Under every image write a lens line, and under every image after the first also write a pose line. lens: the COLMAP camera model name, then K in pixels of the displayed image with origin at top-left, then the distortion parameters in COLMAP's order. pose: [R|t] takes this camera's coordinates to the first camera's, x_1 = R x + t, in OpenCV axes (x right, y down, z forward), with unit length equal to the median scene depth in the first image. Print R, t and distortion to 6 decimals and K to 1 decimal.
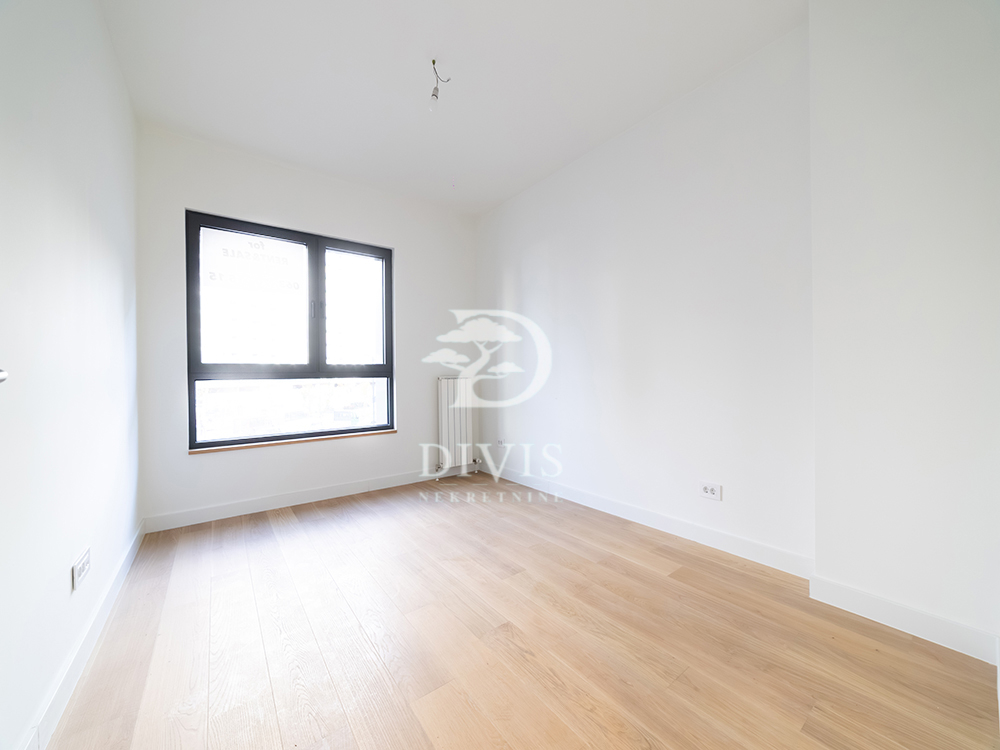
lens RADIAL K [[384.8, 0, 500.0], [0, 384.8, 375.0], [0, 0, 1]] dist [-0.002999, -0.000194]
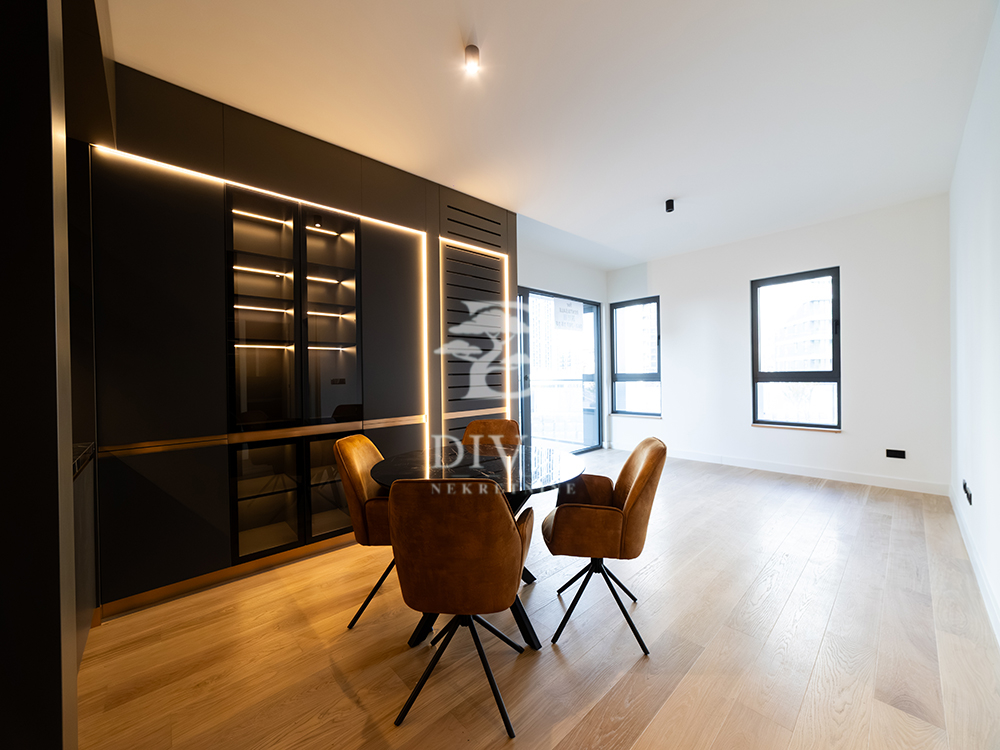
lens RADIAL K [[384.8, 0, 500.0], [0, 384.8, 375.0], [0, 0, 1]] dist [-0.002999, -0.000194]
pose [[-0.238980, 0.000624, -0.971024, 1.042150], [-0.002371, 0.999996, 0.001227, -0.014139], [0.971022, 0.002596, -0.238978, 0.326517]]
